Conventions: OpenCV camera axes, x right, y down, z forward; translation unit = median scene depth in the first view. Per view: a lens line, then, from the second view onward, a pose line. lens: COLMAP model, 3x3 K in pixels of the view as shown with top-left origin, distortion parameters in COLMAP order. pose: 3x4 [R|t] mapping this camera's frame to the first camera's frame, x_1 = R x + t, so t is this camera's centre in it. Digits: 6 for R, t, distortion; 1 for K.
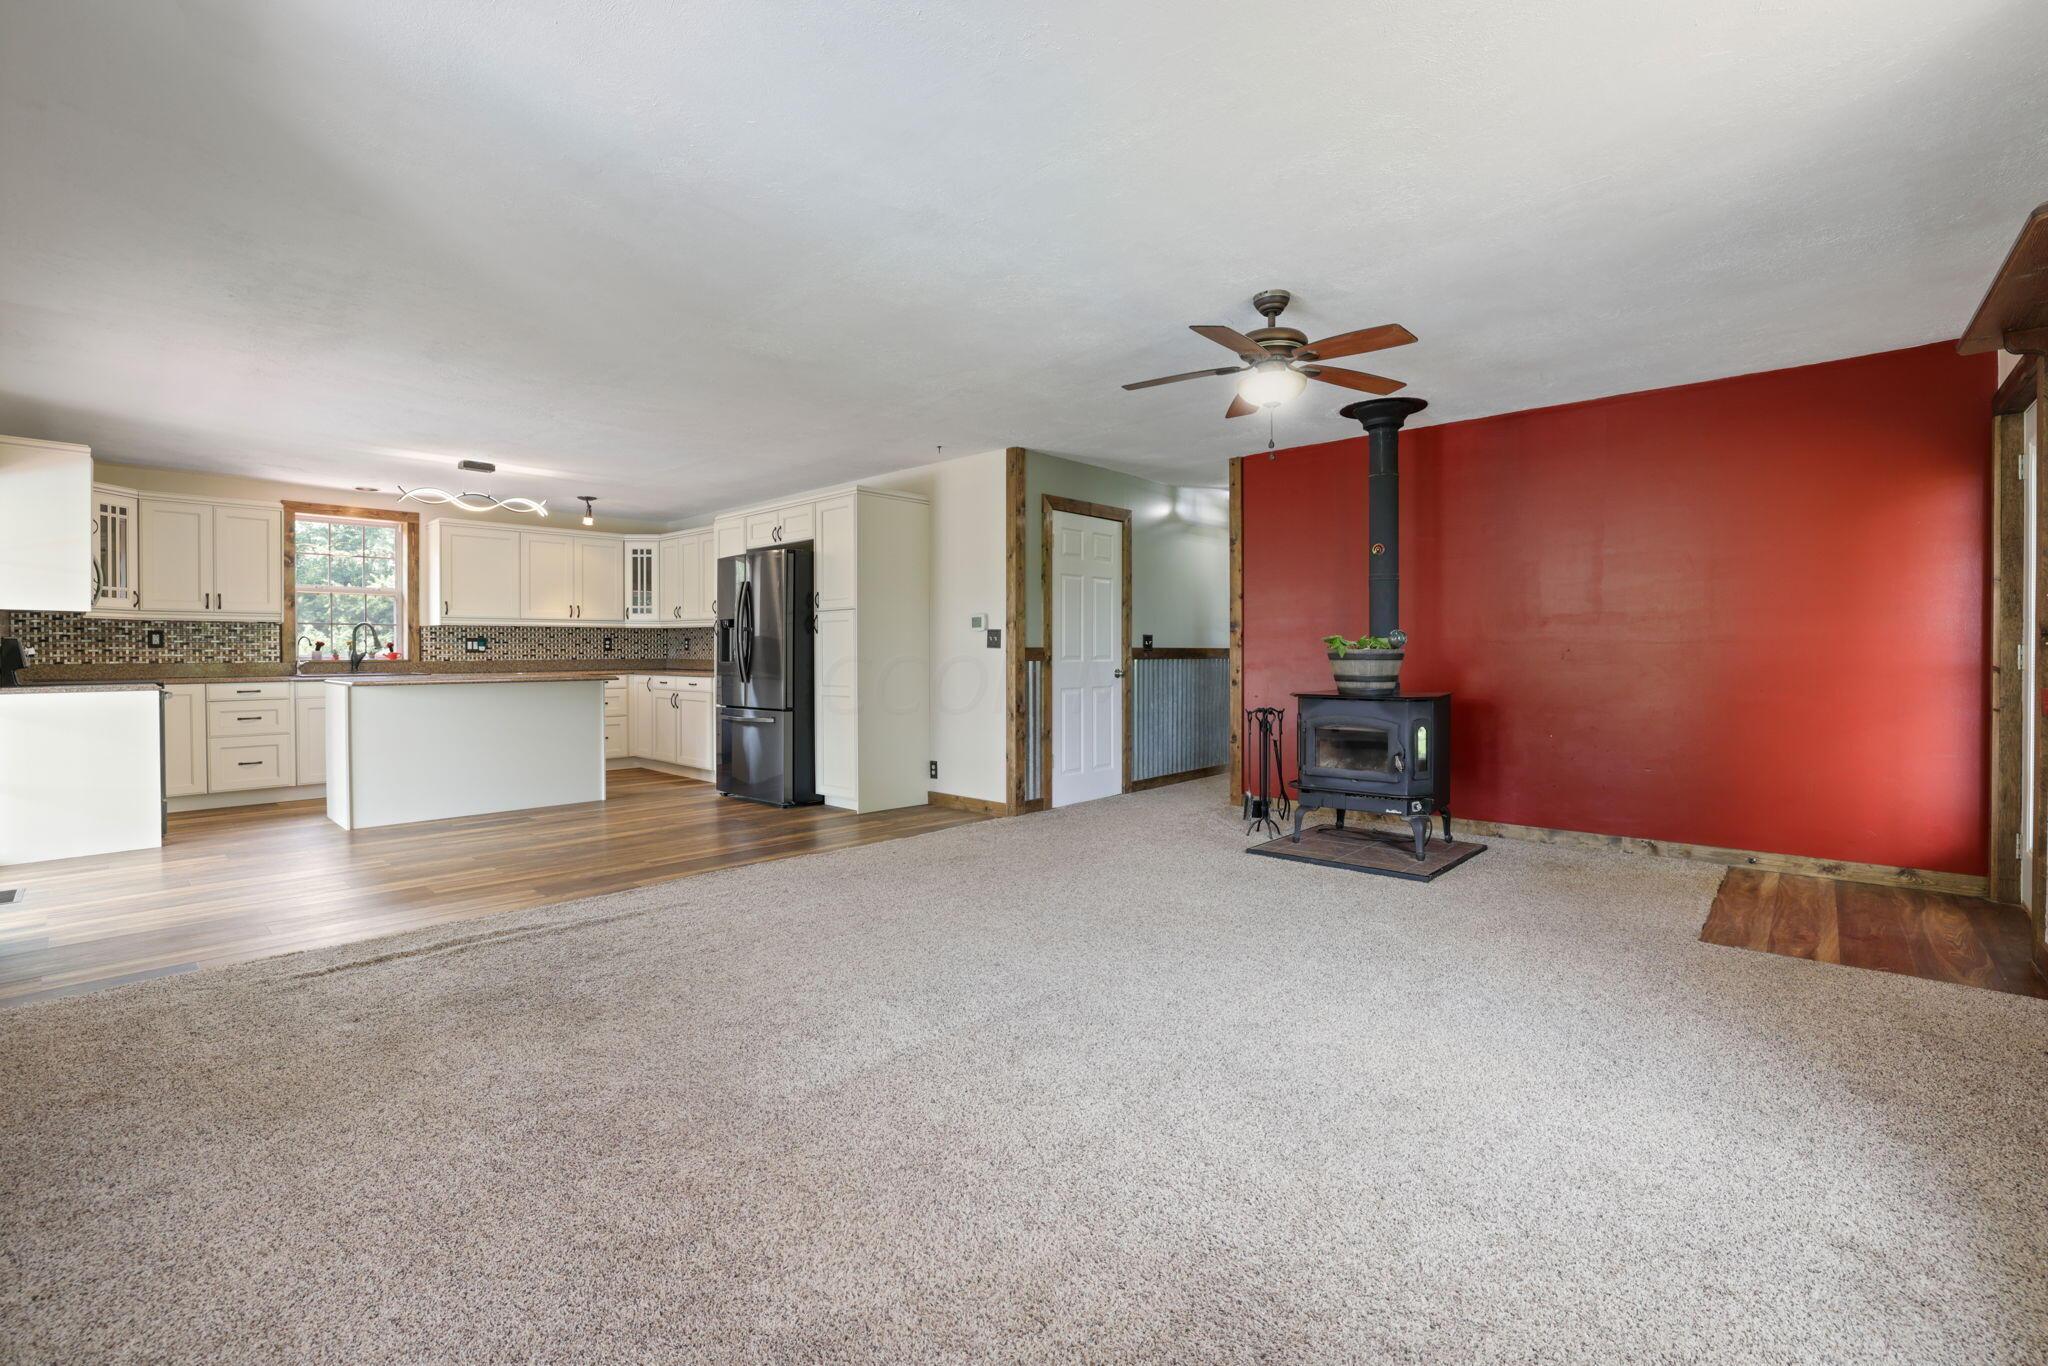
lens RADIAL K [[882.7, 0, 1031.4], [0, 882.7, 657.0], [0, 0, 1]] dist [-0.052942, 0.019724]
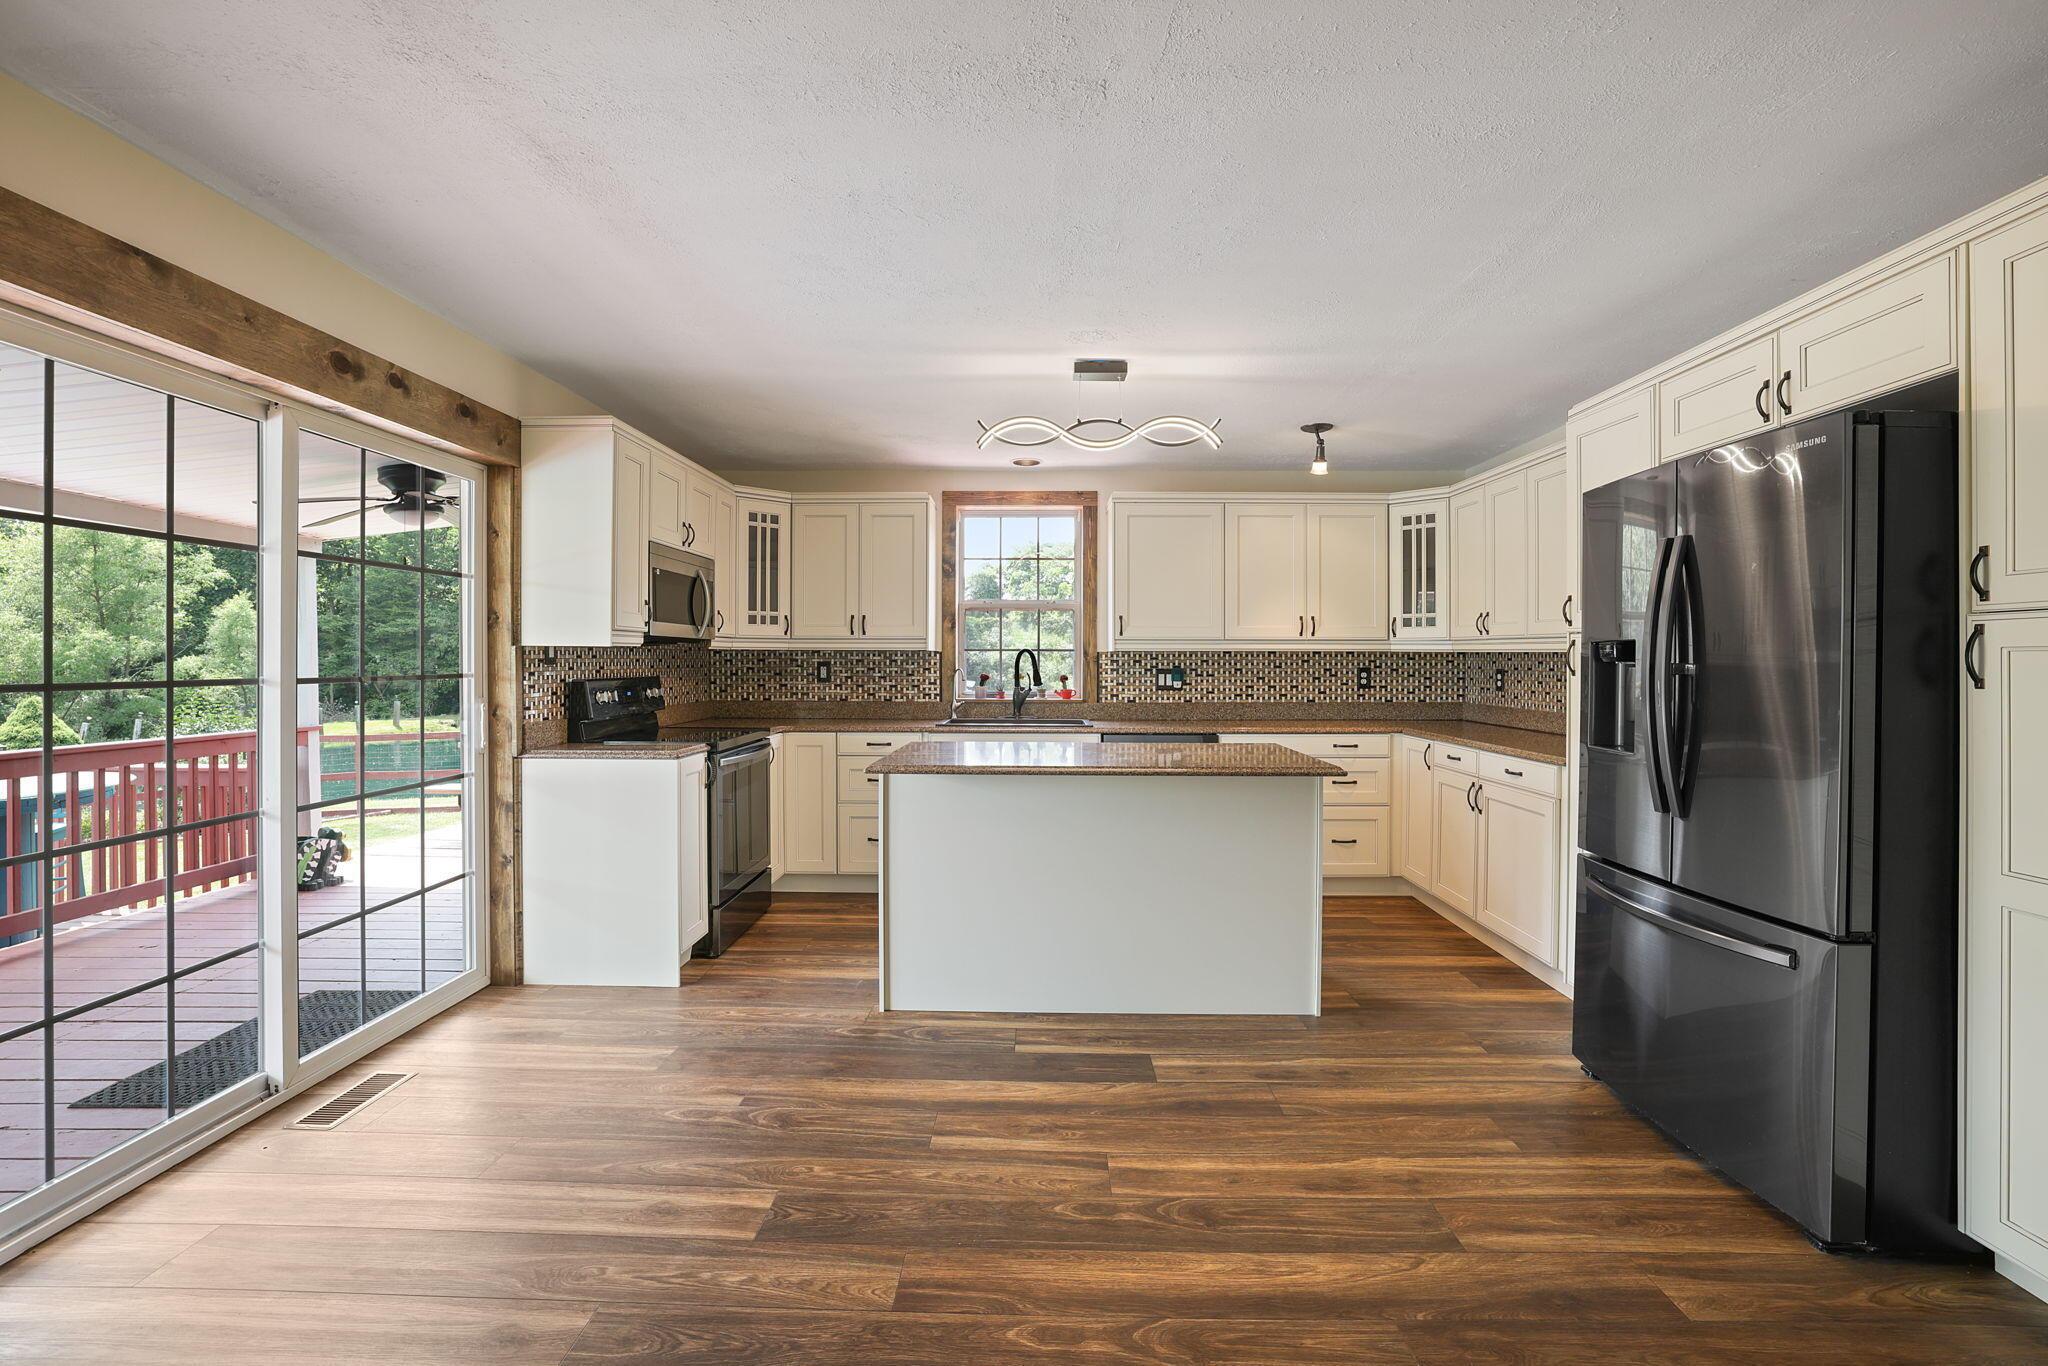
lens RADIAL K [[882.7, 0, 1031.4], [0, 882.7, 657.0], [0, 0, 1]] dist [-0.052942, 0.019724]
pose [[0.650207, 0.002955, -0.759752, -0.208897], [-0.010495, 0.999932, -0.005093, -0.029207], [0.759685, 0.011285, 0.650193, 0.518753]]
